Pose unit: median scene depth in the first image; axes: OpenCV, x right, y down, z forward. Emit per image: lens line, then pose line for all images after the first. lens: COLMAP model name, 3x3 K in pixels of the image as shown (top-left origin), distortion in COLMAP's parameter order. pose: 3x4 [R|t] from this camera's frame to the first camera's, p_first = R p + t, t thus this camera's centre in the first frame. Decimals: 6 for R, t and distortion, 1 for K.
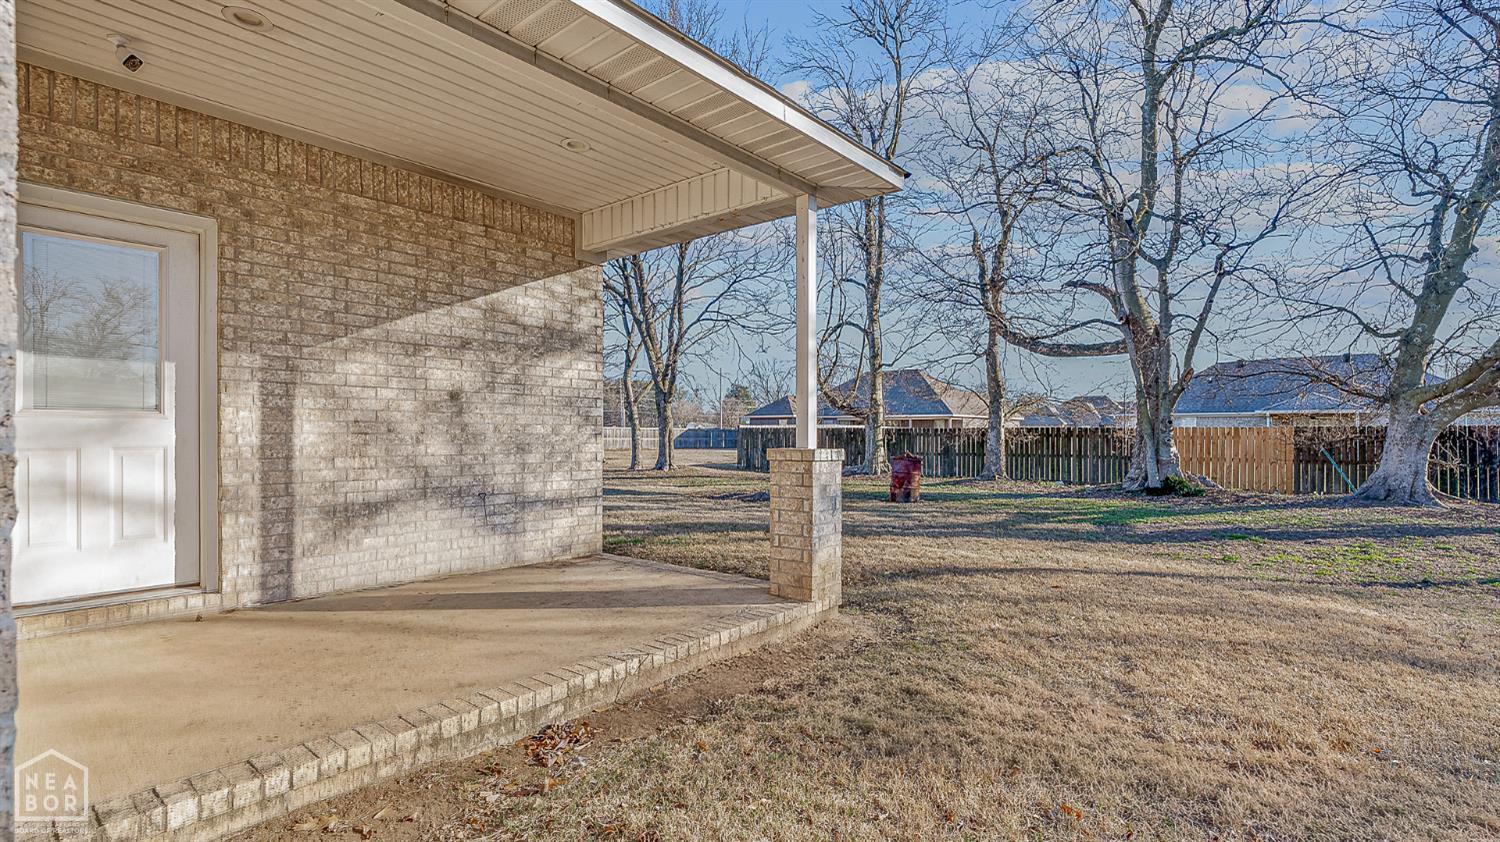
lens RADIAL K [[705.8, 0, 750.0], [0, 705.8, 421.0], [0, 0, 1]] dist [0.000502, -0.000035]
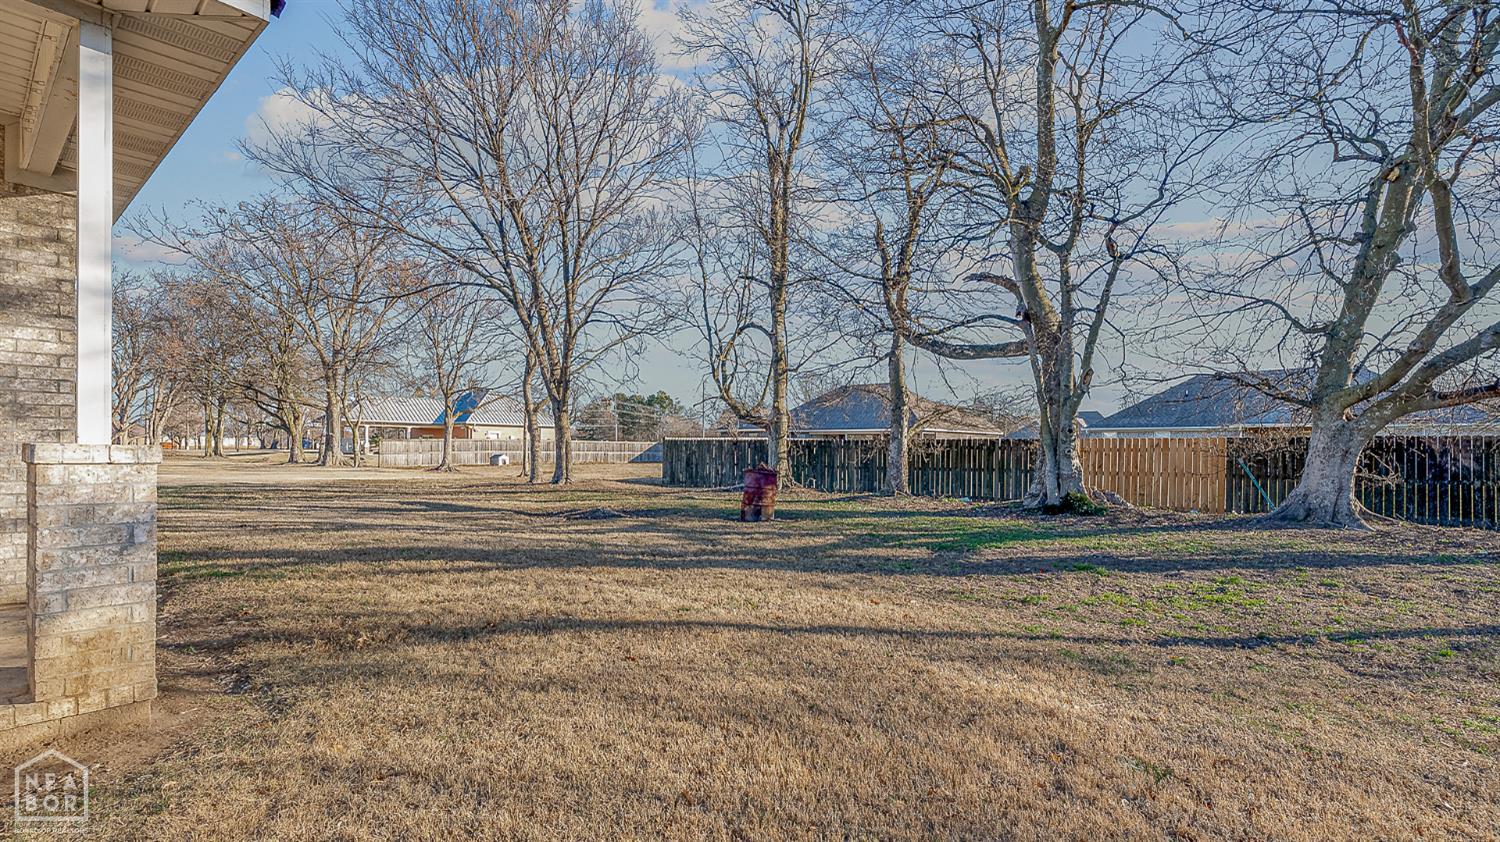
lens RADIAL K [[693.2, 0, 748.7], [0, 693.2, 444.9], [0, 0, 1]] dist [-0.002931, -0.000015]
pose [[0.999863, 0.002404, -0.016407, 0.207240], [-0.002217, 0.999932, 0.011407, 0.010003], [0.016433, -0.011369, 0.999800, 0.130123]]
